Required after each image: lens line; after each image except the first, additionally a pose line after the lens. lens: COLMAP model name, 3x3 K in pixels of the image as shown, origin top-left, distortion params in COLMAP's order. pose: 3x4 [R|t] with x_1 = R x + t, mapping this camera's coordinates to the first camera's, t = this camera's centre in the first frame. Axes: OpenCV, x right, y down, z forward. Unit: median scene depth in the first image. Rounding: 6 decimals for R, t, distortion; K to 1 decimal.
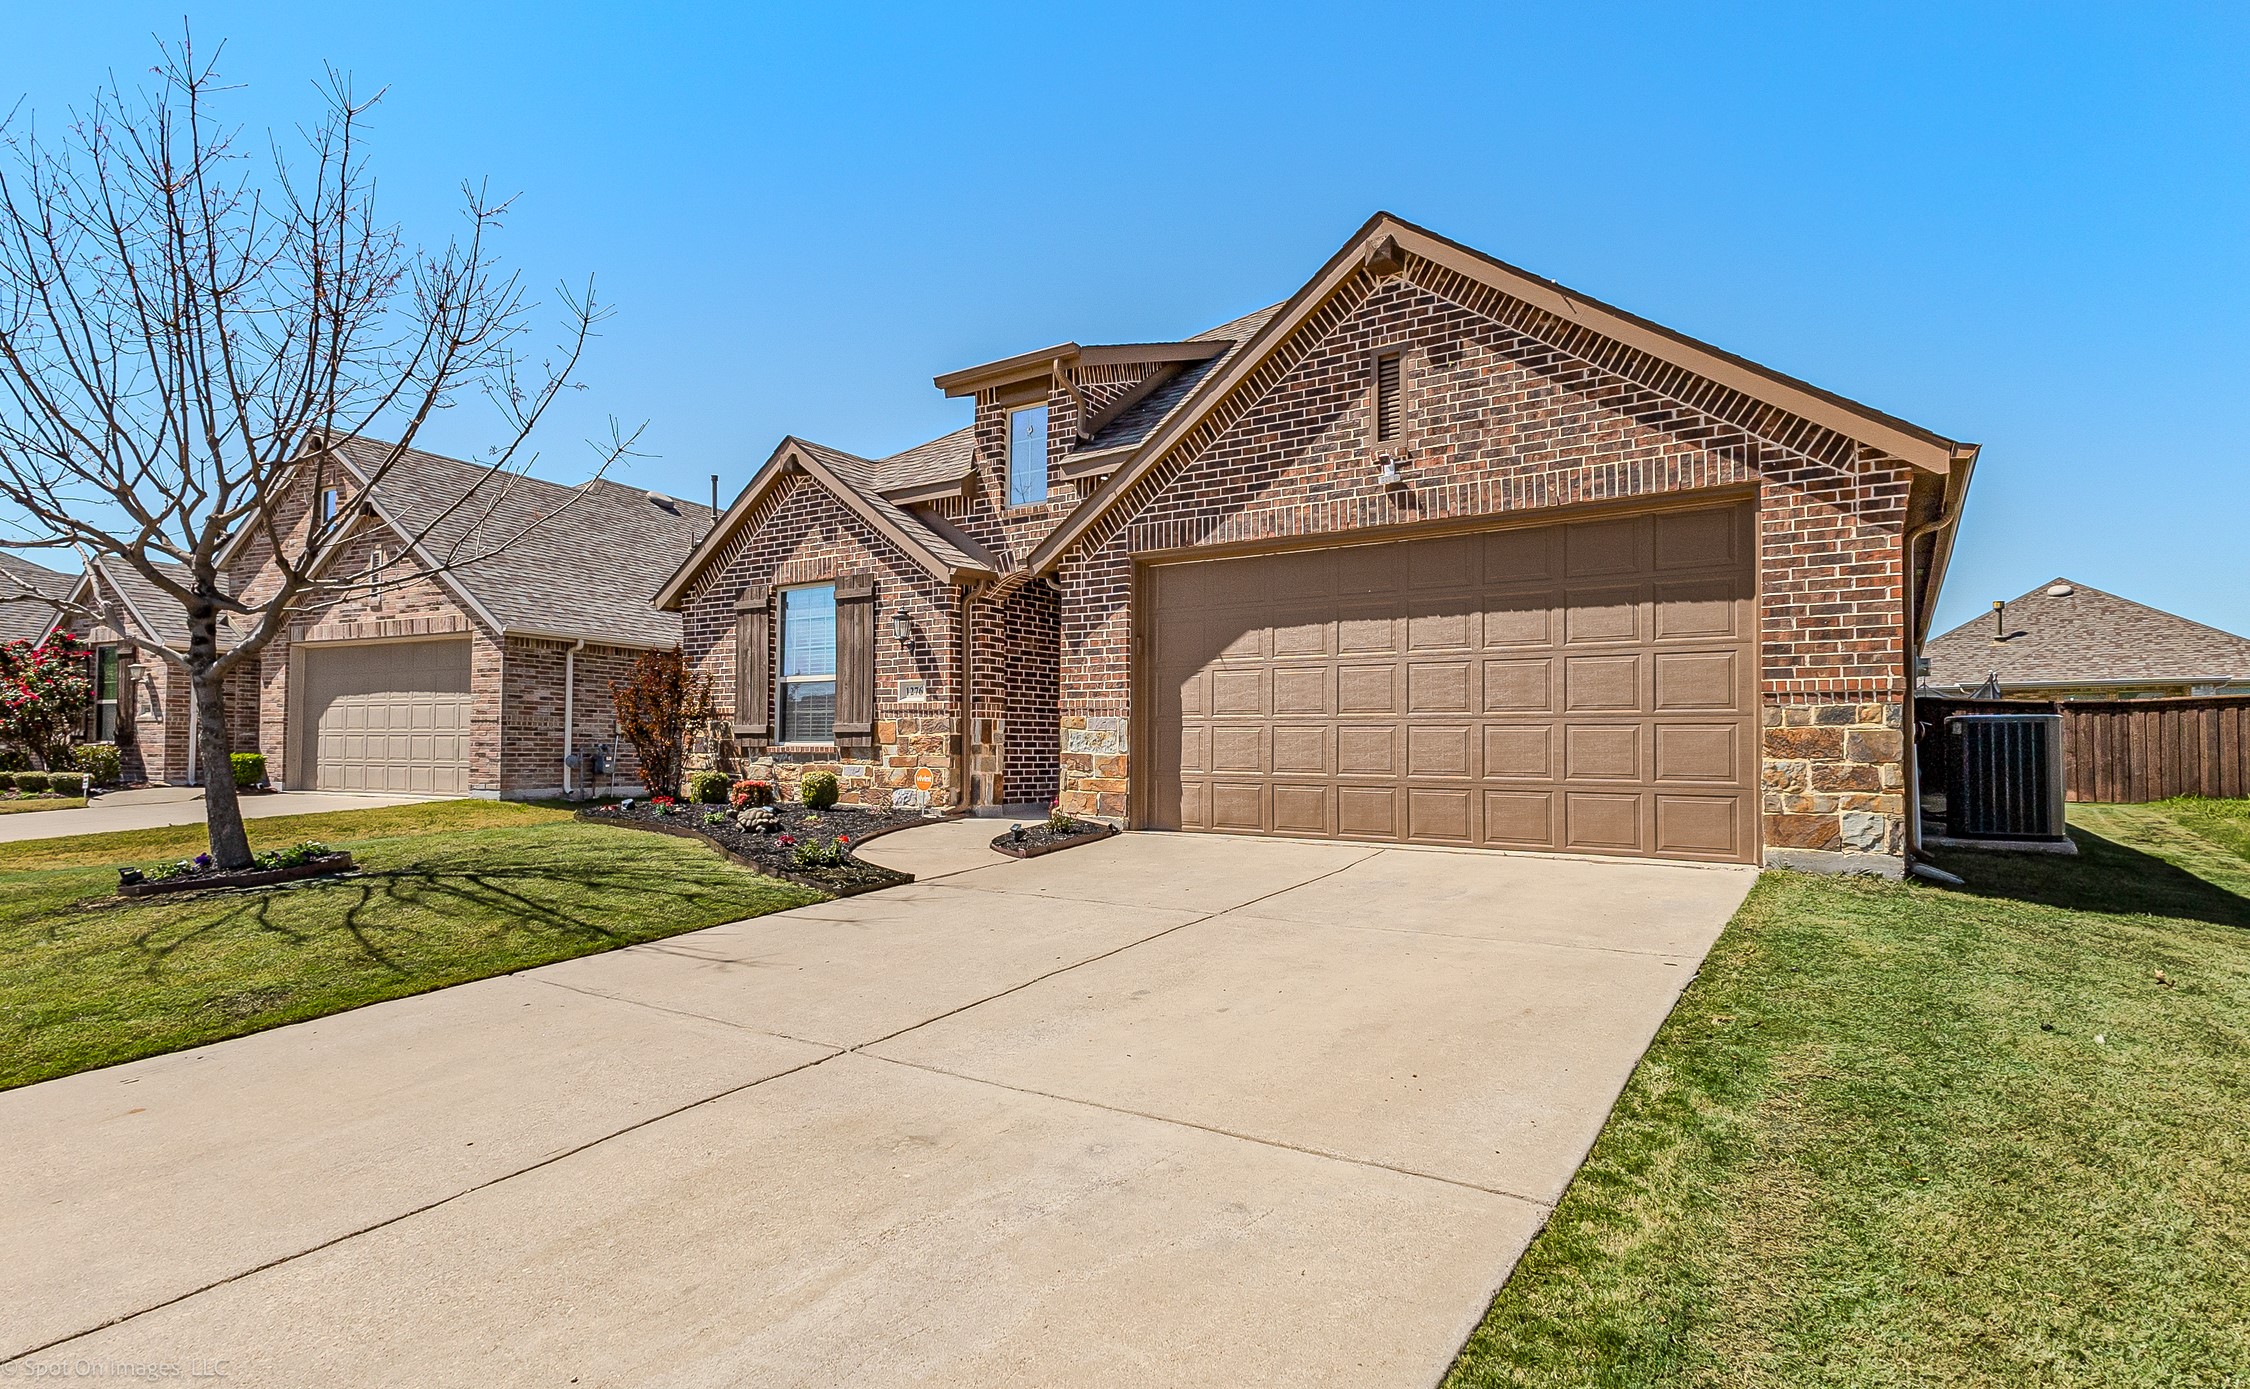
lens RADIAL K [[1051.8, 0, 1067.6], [0, 1051.8, 742.6], [0, 0, 1]] dist [0.013151, 0.000797]
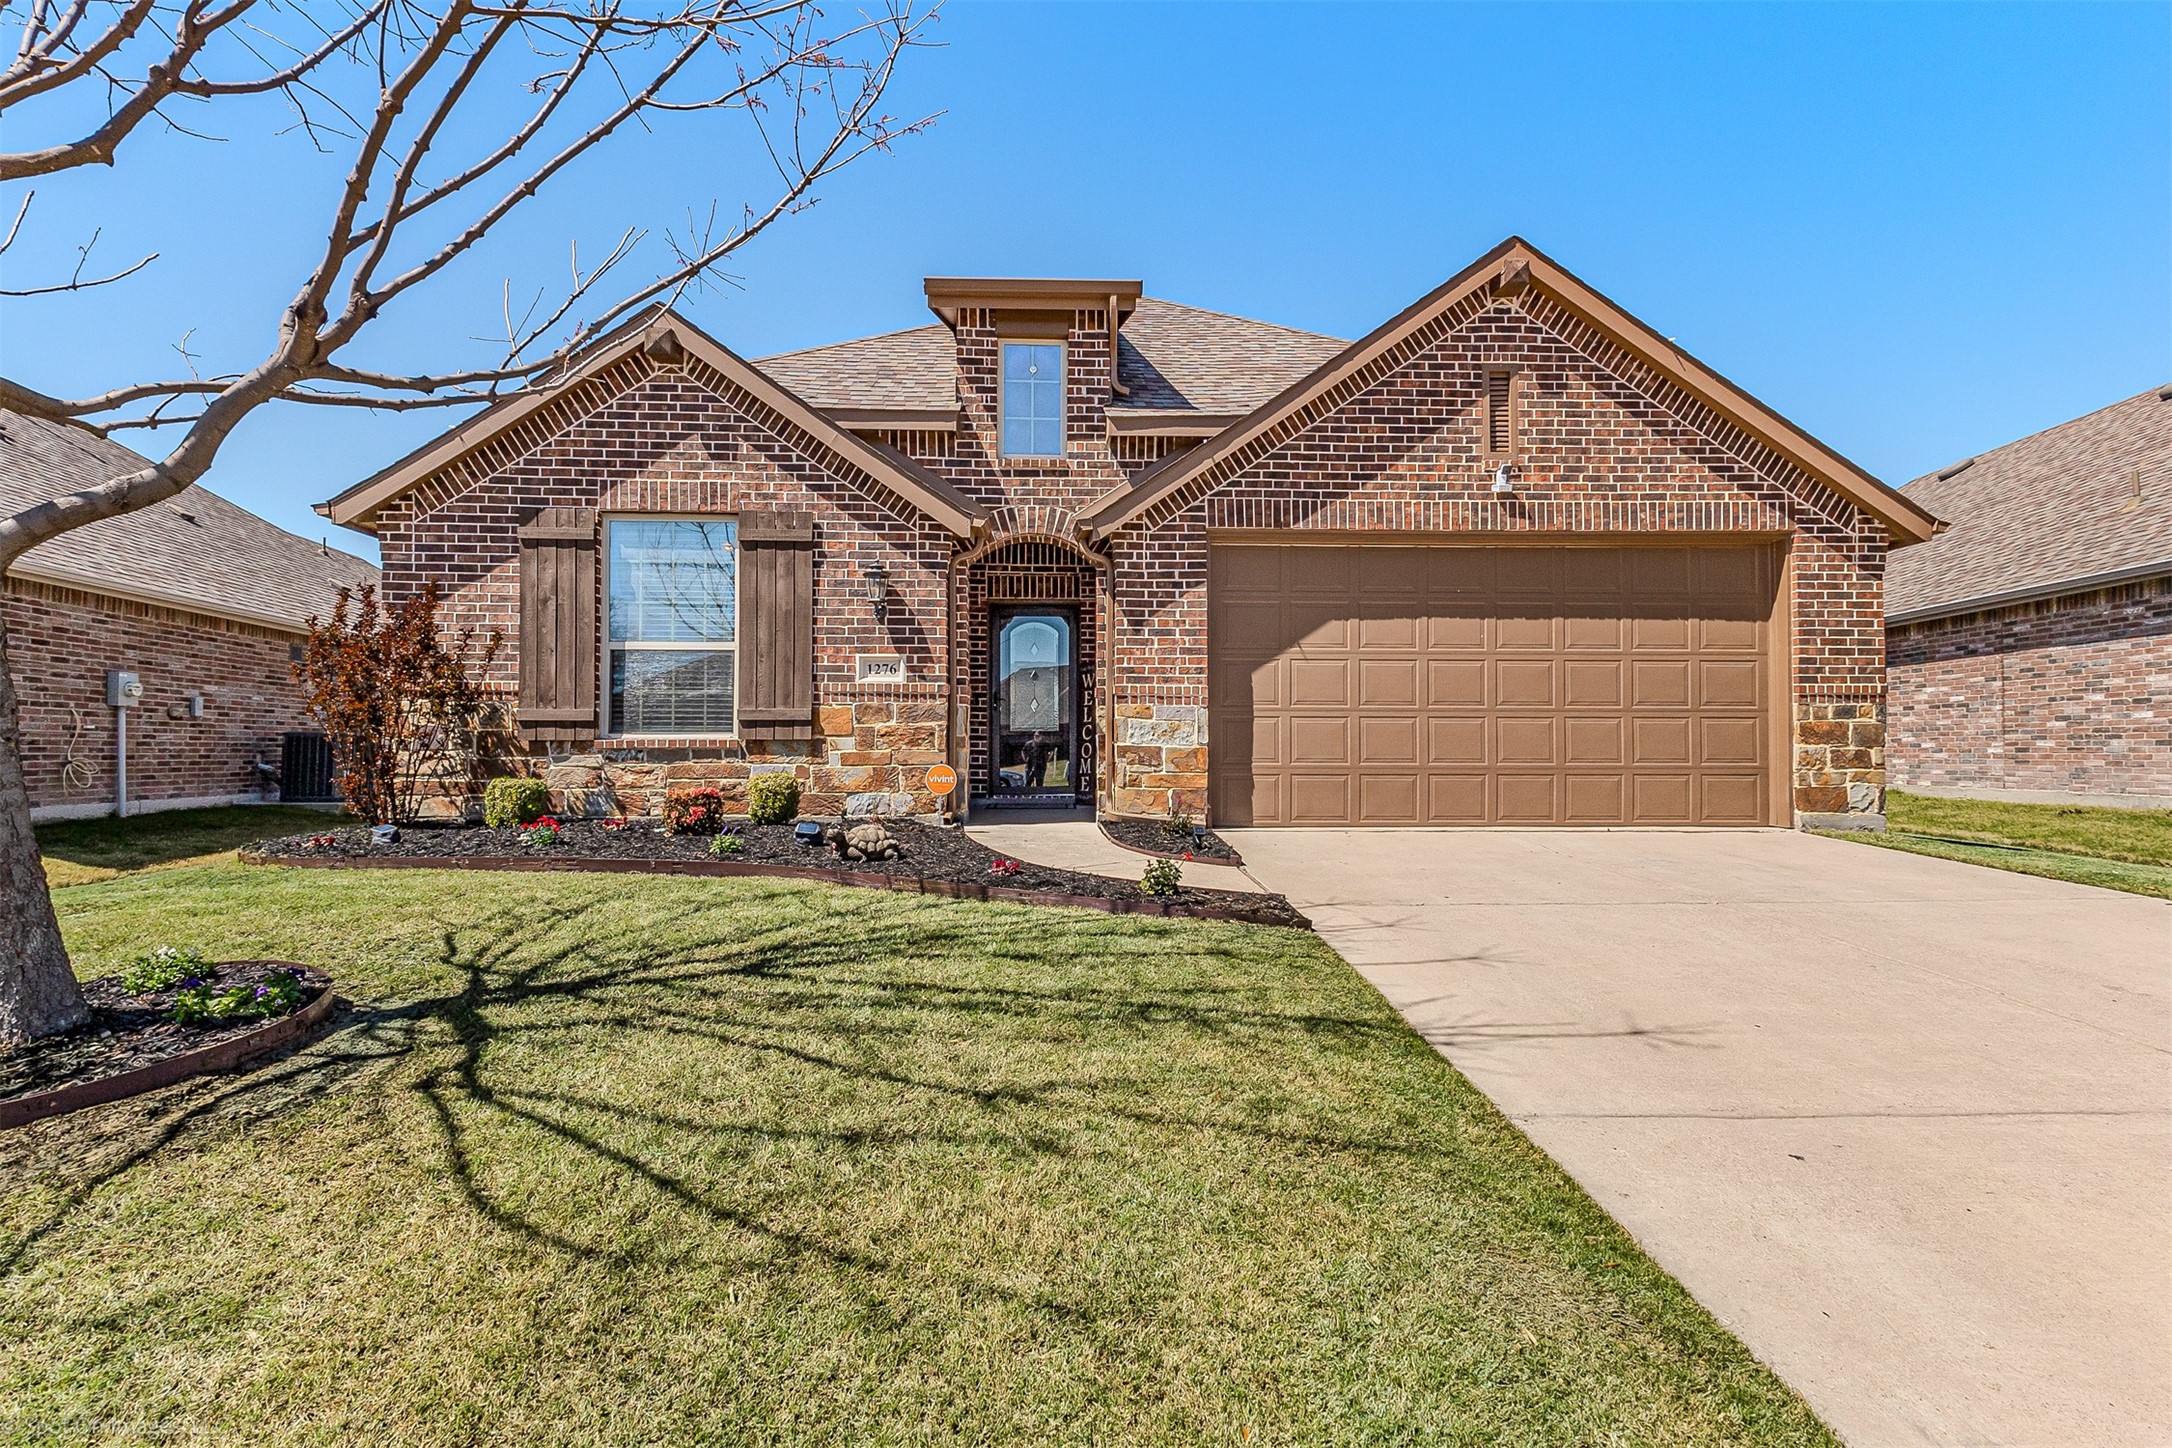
lens RADIAL K [[1002.4, 0, 1062.5], [0, 1002.4, 737.1], [0, 0, 1]] dist [0.023525, -0.005436]
pose [[0.808899, -0.000763, 0.587947, -0.571822], [0.001657, 0.999998, -0.000983, 0.003961], [-0.587945, 0.001770, 0.808899, 0.372250]]
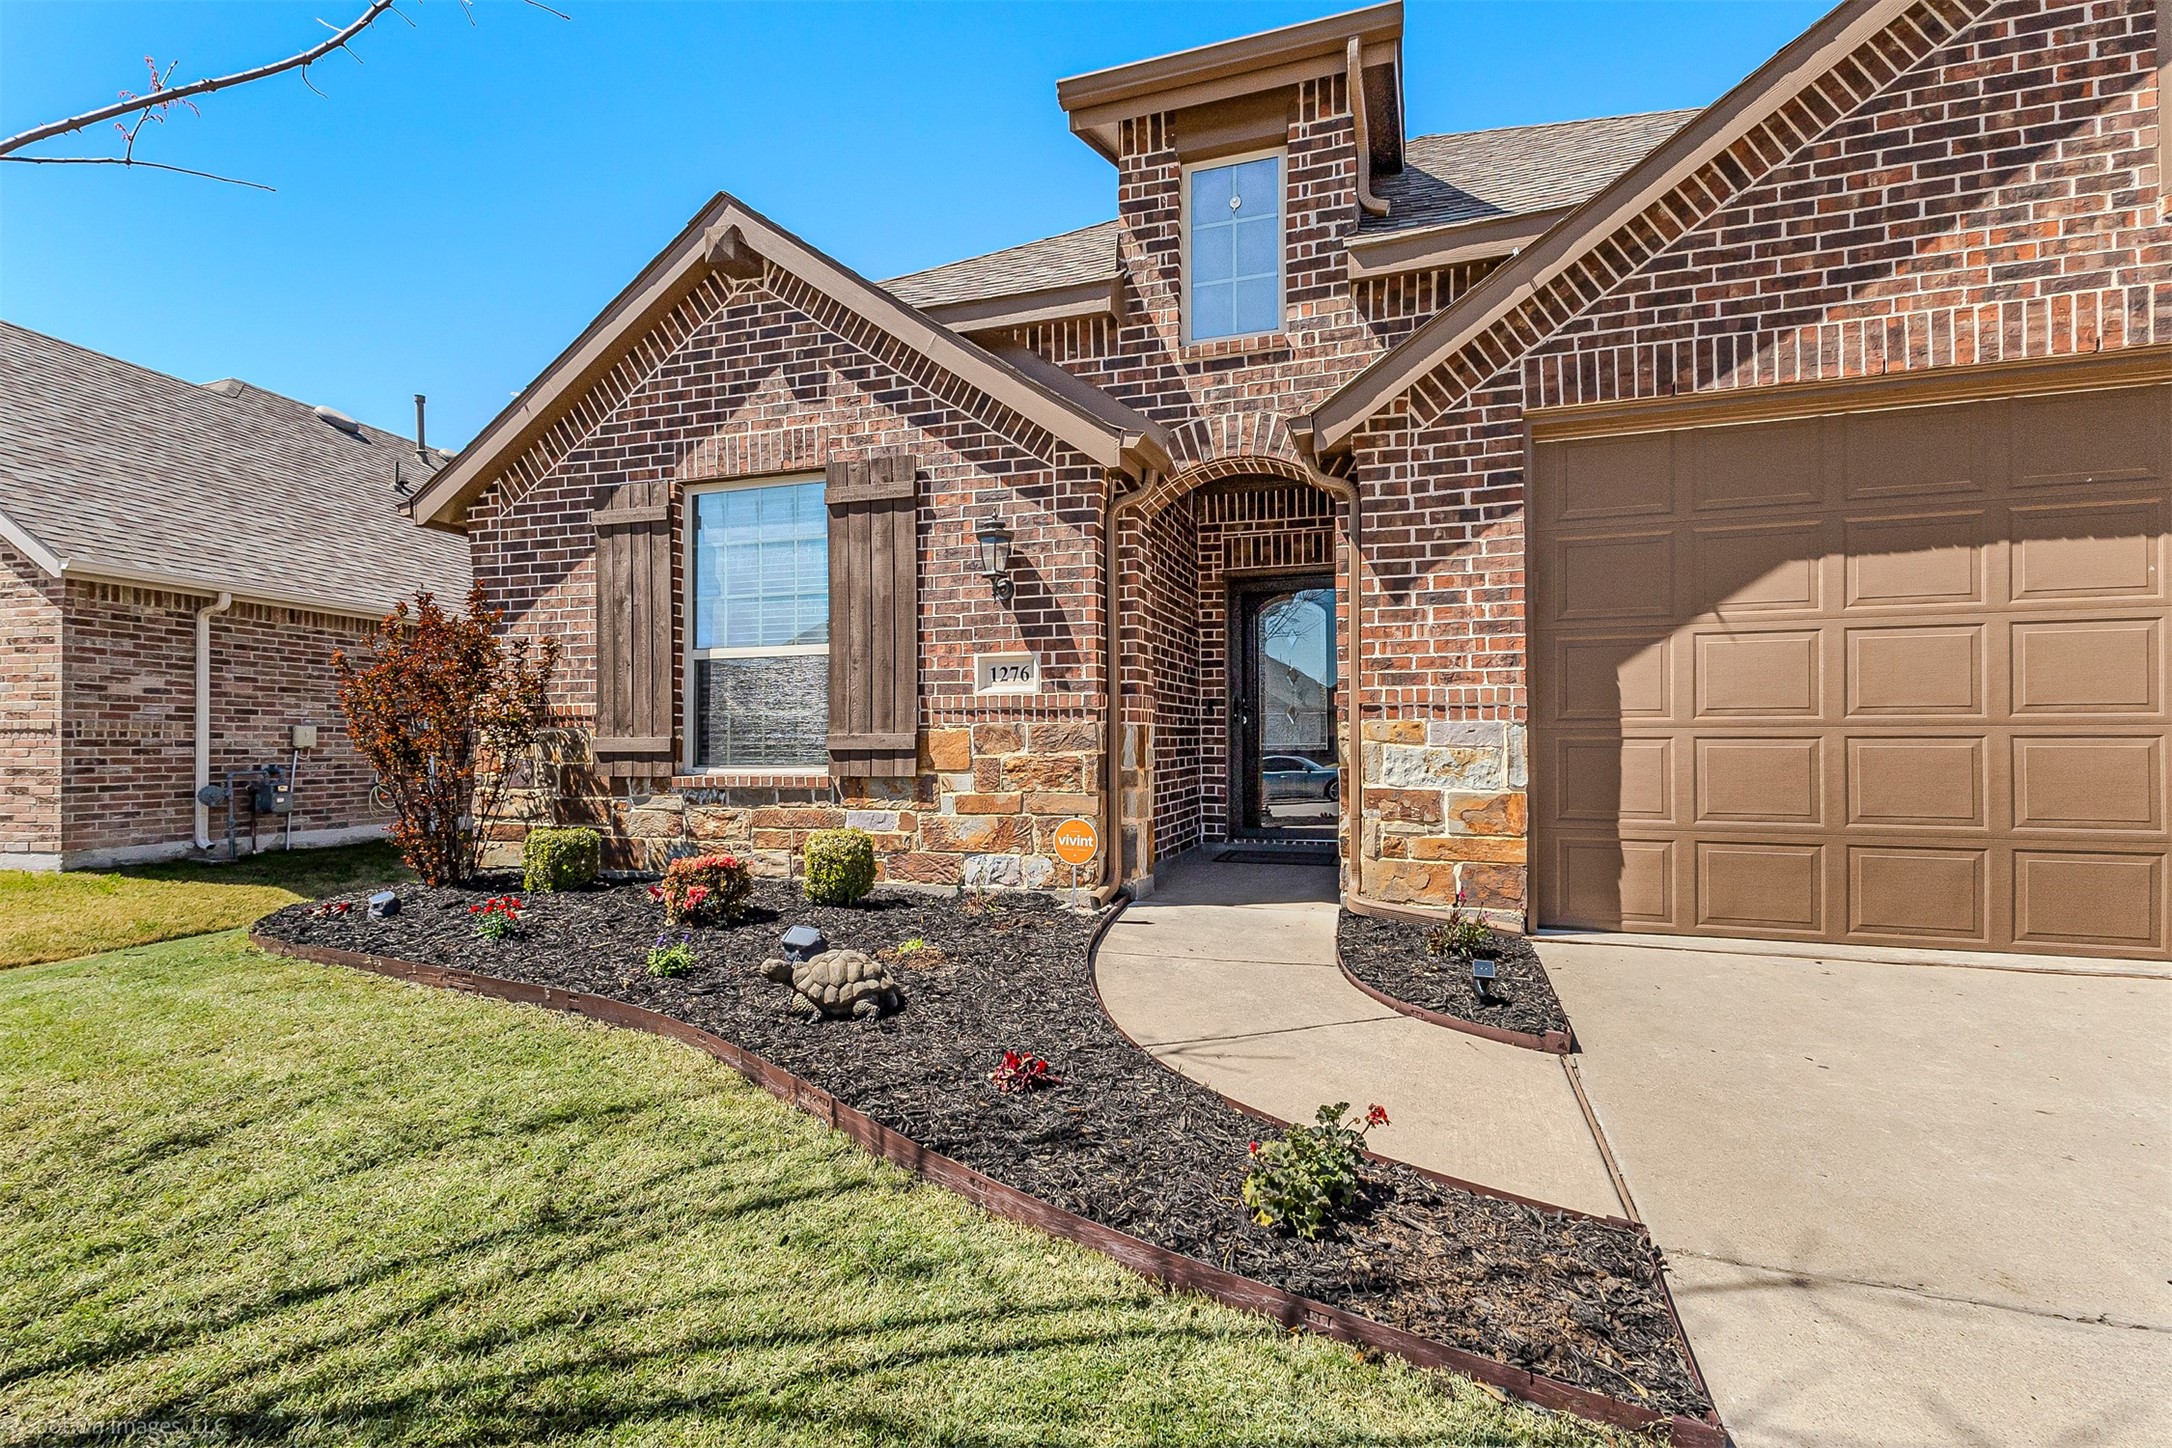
lens RADIAL K [[1002.4, 0, 1082.1], [0, 1002.4, 745.2], [0, 0, 1]] dist [0.023525, -0.005436]
pose [[0.958652, -0.013684, 0.284250, -0.307663], [0.011824, 0.999896, 0.008258, -0.019155], [-0.284334, -0.004556, 0.958715, 0.588697]]
